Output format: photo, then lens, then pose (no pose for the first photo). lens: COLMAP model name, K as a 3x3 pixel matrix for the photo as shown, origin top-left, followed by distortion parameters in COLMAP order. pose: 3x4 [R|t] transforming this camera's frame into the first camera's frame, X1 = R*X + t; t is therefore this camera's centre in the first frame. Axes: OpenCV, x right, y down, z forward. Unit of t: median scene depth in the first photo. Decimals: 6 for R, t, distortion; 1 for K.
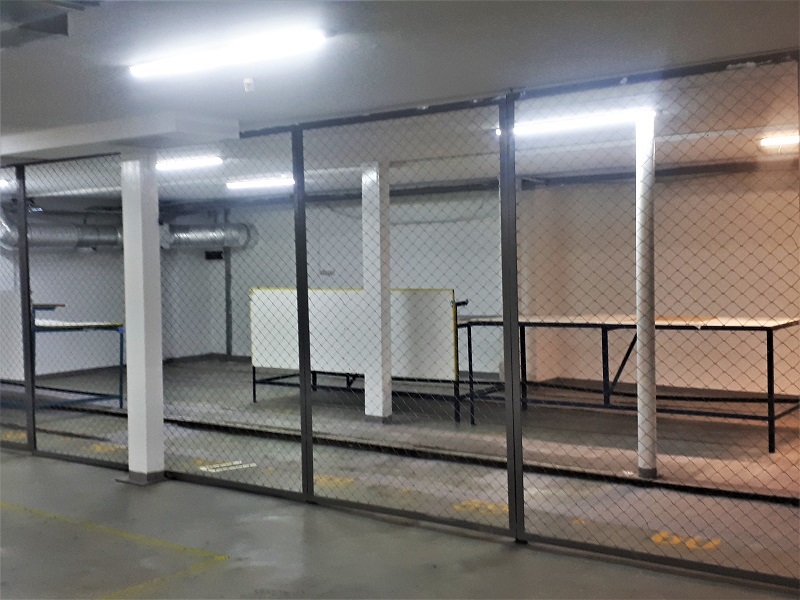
lens RADIAL K [[975.4, 0, 391.9], [0, 975.4, 301.0], [0, 0, 1]] dist [0.181649, -0.549877]
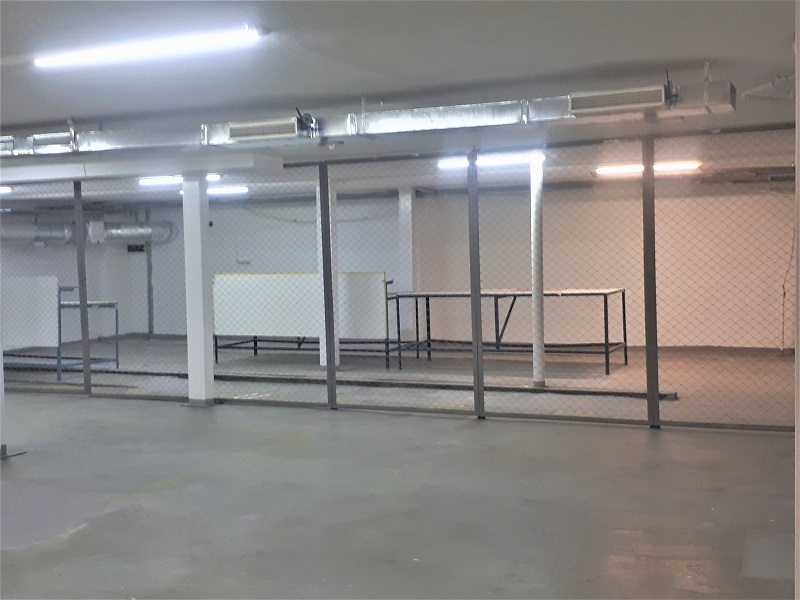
lens RADIAL K [[975.4, 0, 391.9], [0, 975.4, 301.0], [0, 0, 1]] dist [0.181649, -0.549877]
pose [[0.979291, -0.015071, 0.201897, -0.197626], [0.013720, 0.999873, 0.008089, 0.017222], [-0.201993, -0.005151, 0.979373, -0.335593]]
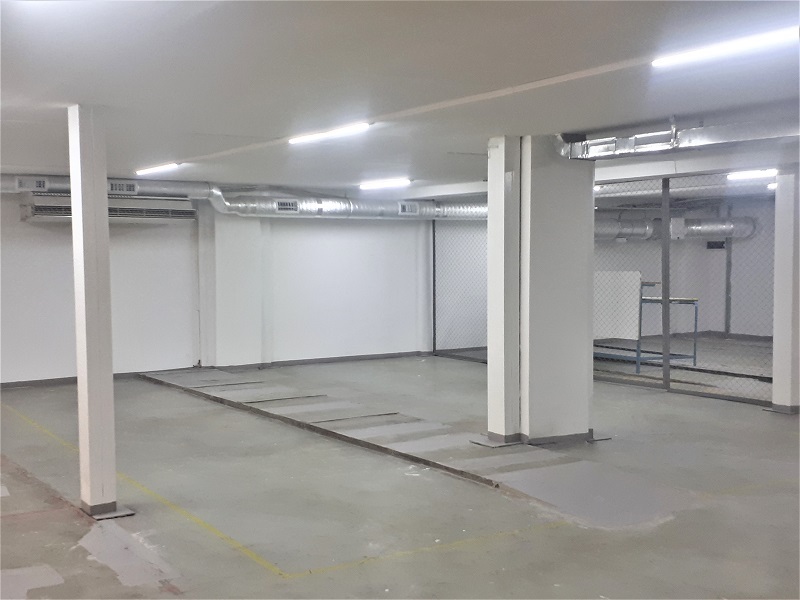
lens RADIAL K [[975.4, 0, 391.9], [0, 975.4, 301.0], [0, 0, 1]] dist [0.181649, -0.549877]
pose [[0.936634, 0.027735, -0.349210, -0.213738], [-0.024201, 0.999602, 0.014480, 0.017819], [0.349473, -0.005111, 0.936933, -0.339199]]
